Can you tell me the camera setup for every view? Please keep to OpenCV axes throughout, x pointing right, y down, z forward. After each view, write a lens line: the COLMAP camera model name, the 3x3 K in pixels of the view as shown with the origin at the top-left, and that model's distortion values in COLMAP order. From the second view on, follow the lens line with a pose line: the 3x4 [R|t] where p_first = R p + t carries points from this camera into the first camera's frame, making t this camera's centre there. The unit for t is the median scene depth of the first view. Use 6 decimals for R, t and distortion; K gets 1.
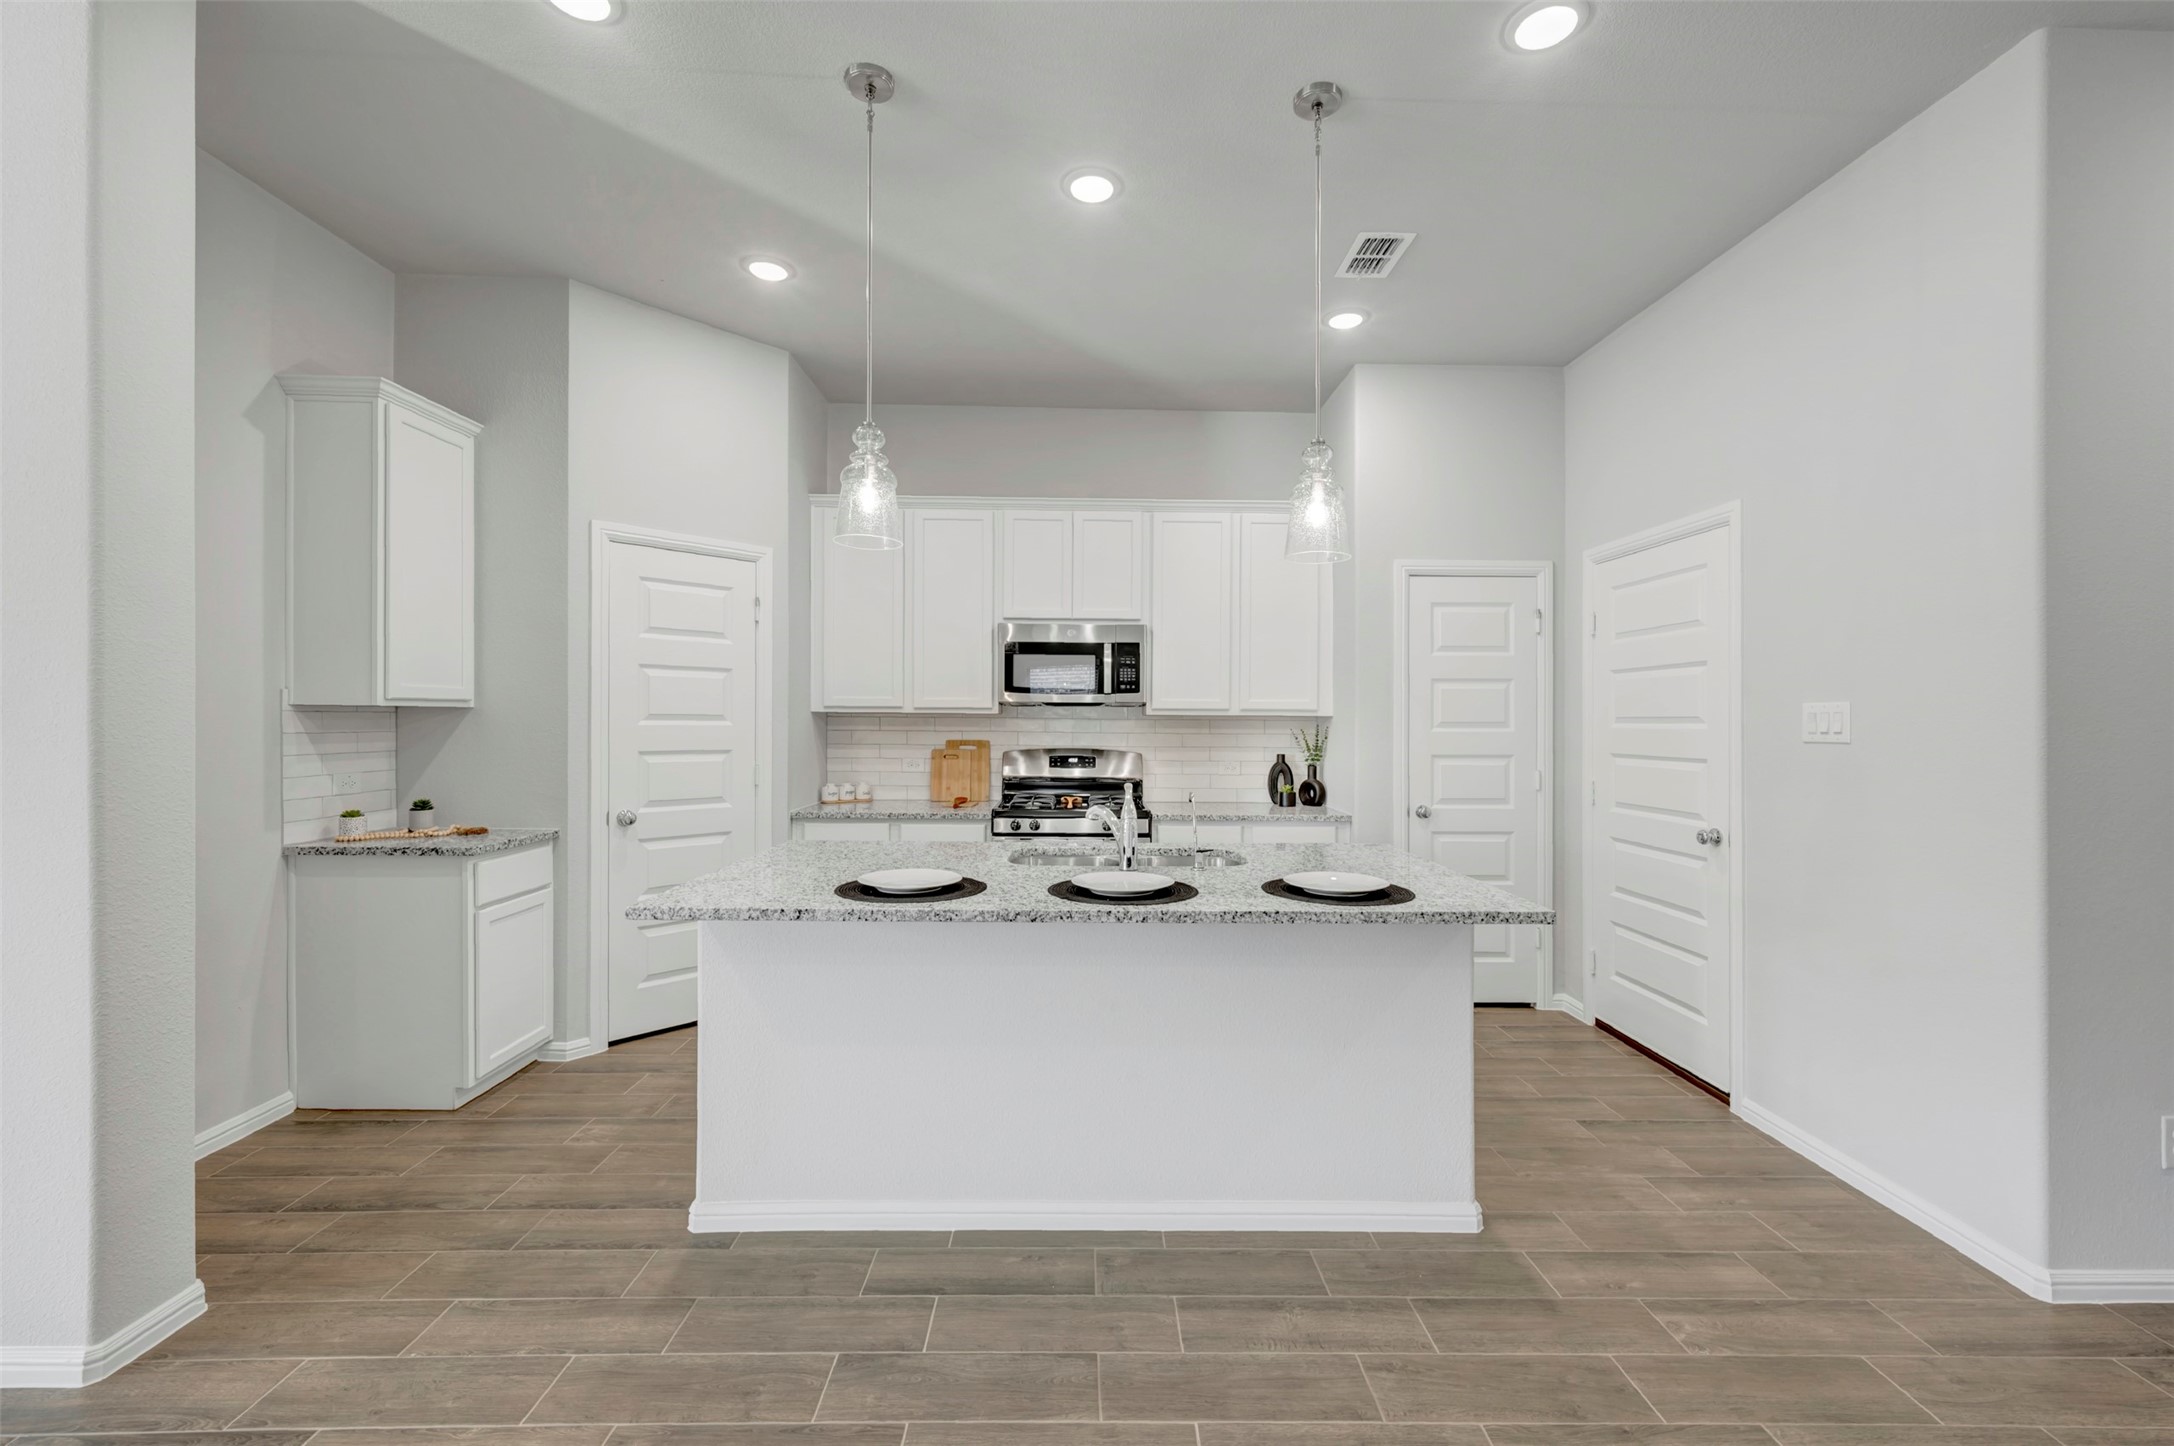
lens RADIAL K [[861.4, 0, 1099.2], [0, 861.4, 723.8], [0, 0, 1]] dist [0.001341, -0.000022]
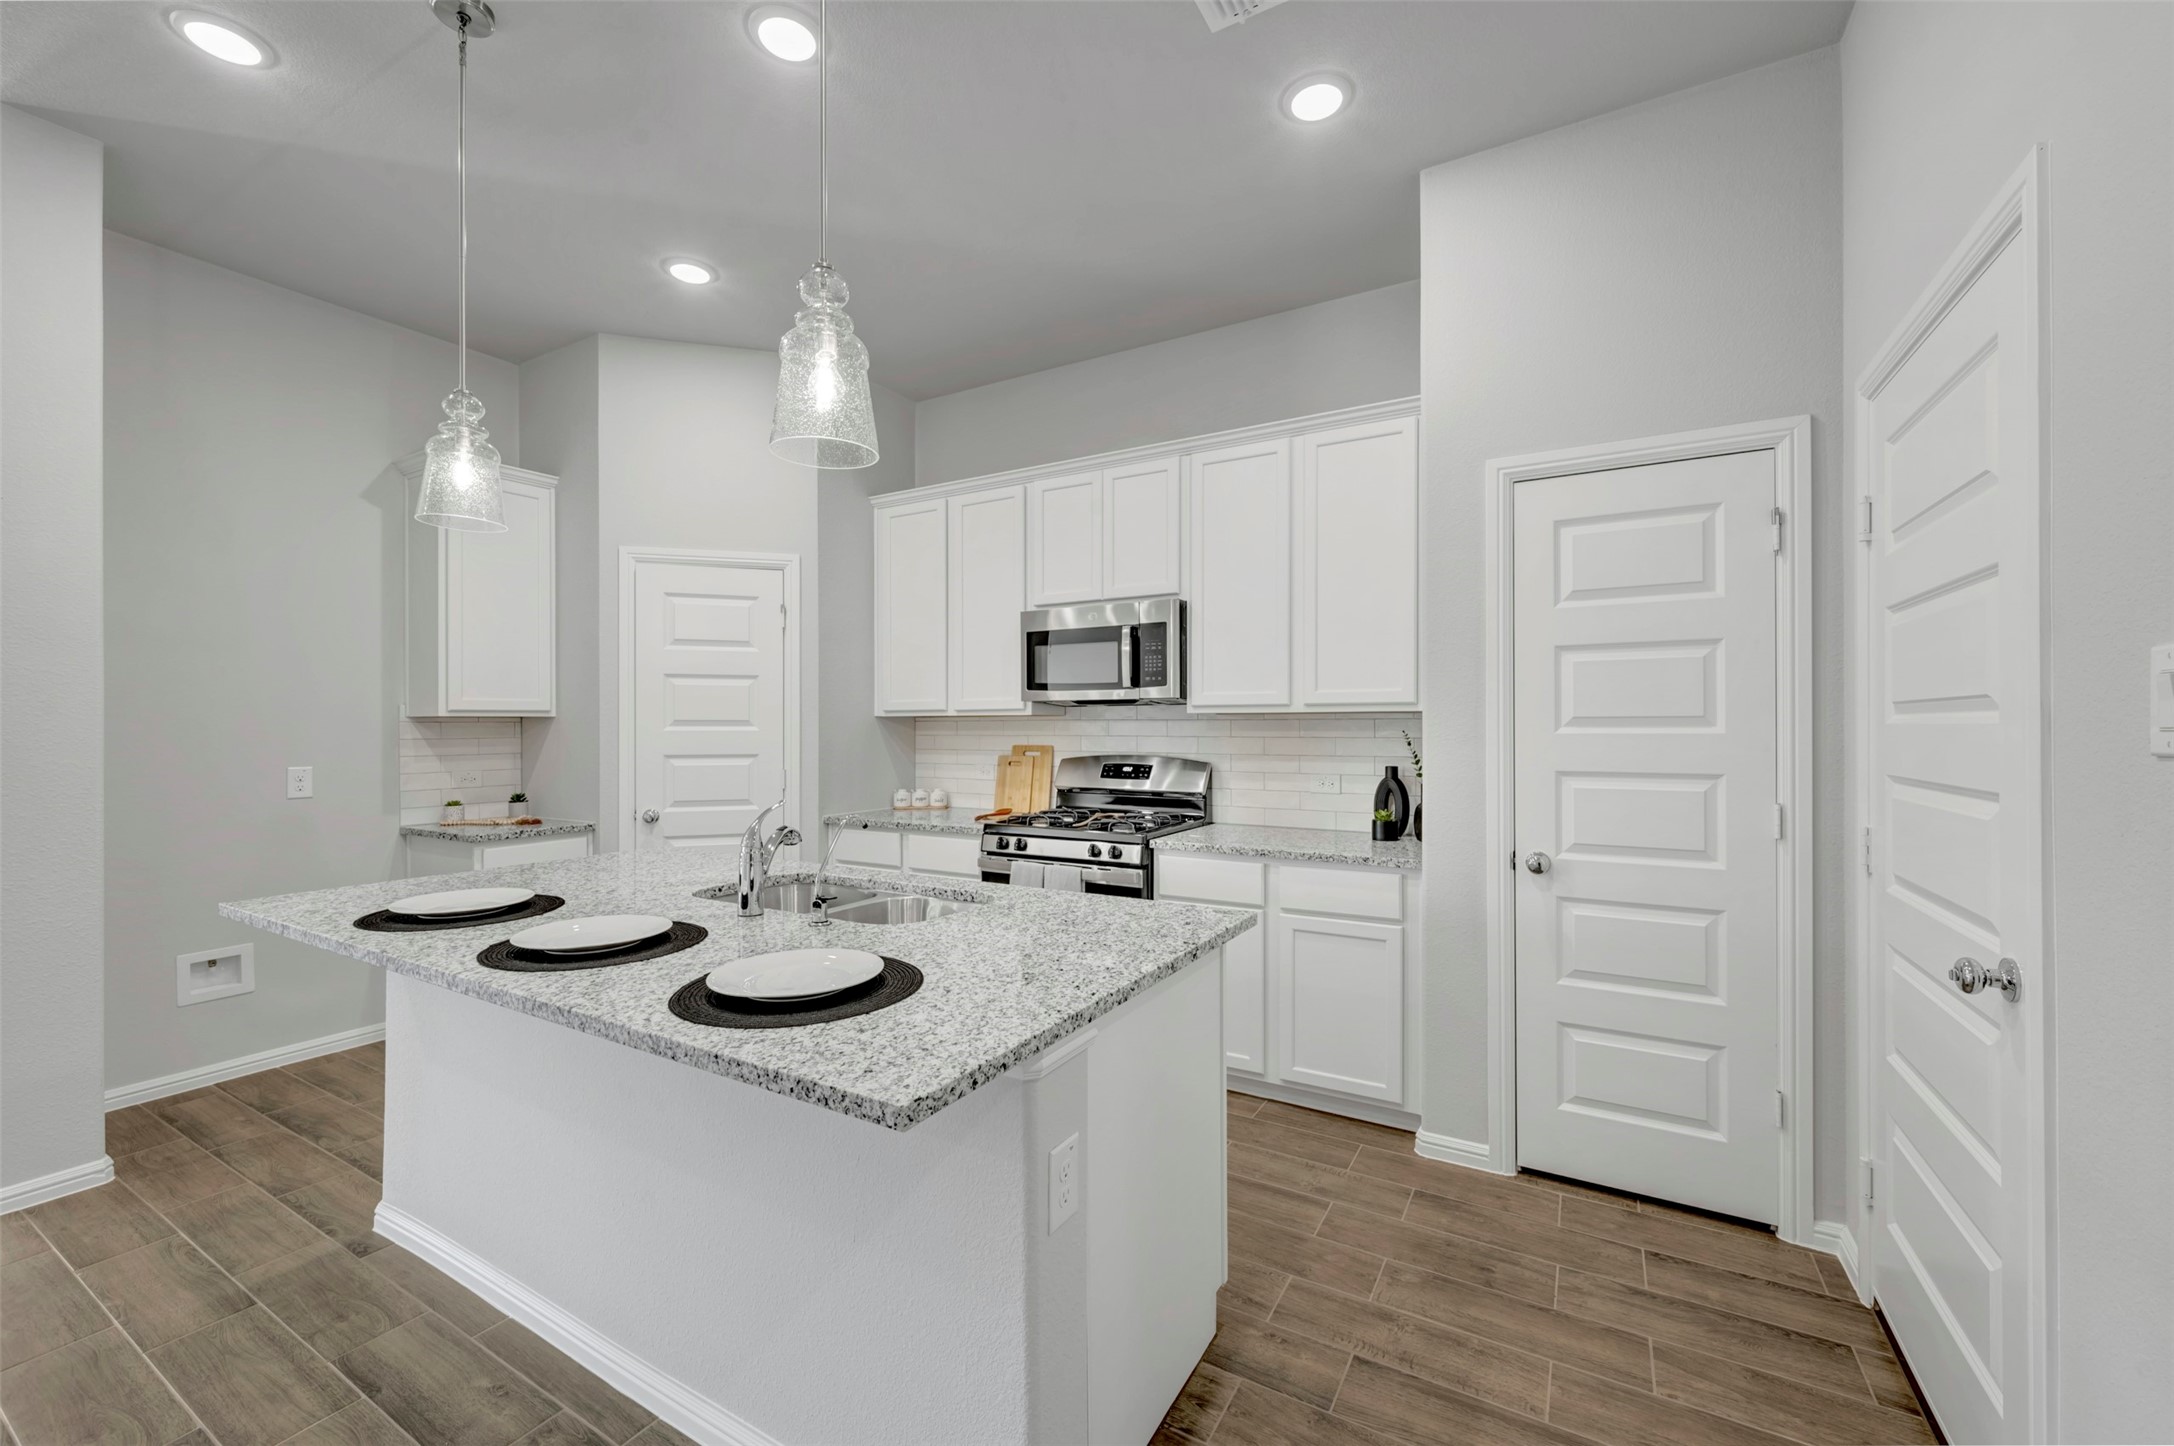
lens RADIAL K [[861.4, 0, 1094.6], [0, 861.4, 722.9], [0, 0, 1]] dist [0.001341, -0.000022]
pose [[0.851570, -0.010709, -0.524131, 0.438638], [0.006914, 0.999934, -0.009197, 0.005088], [0.524195, 0.004208, 0.851588, 0.324040]]
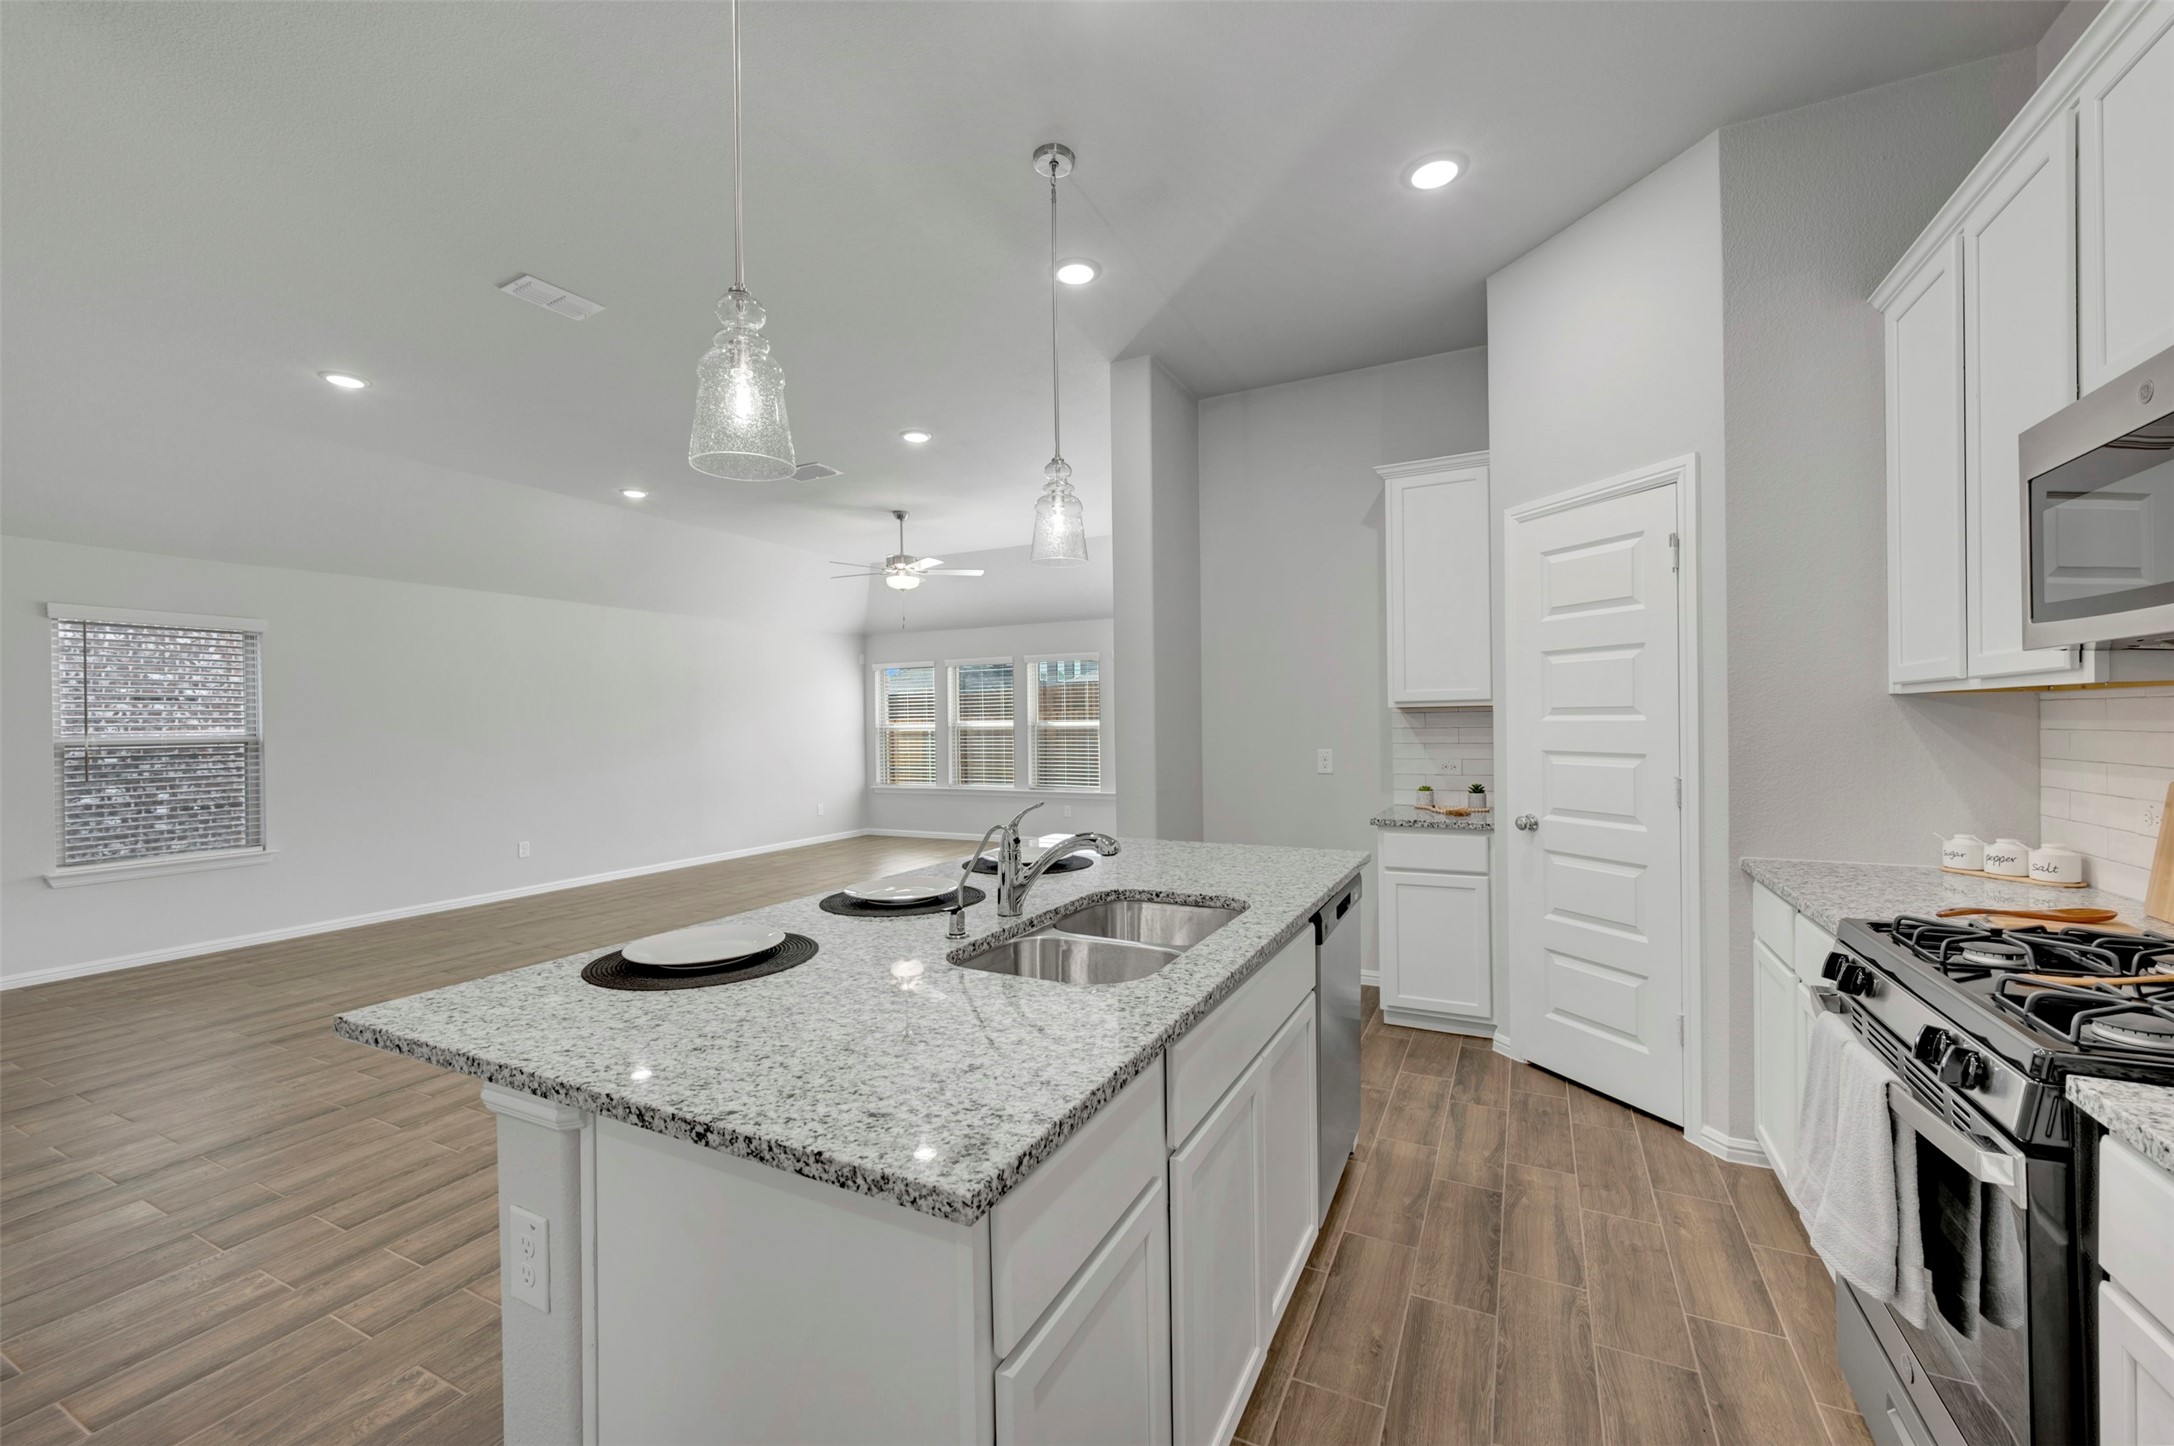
lens RADIAL K [[861.4, 0, 1097.7], [0, 861.4, 734.8], [0, 0, 1]] dist [0.001341, -0.000022]
pose [[-0.464290, 0.012772, -0.885591, 0.417270], [0.005544, 0.999918, 0.011514, 0.002903], [0.885666, 0.000436, -0.464323, 0.897313]]
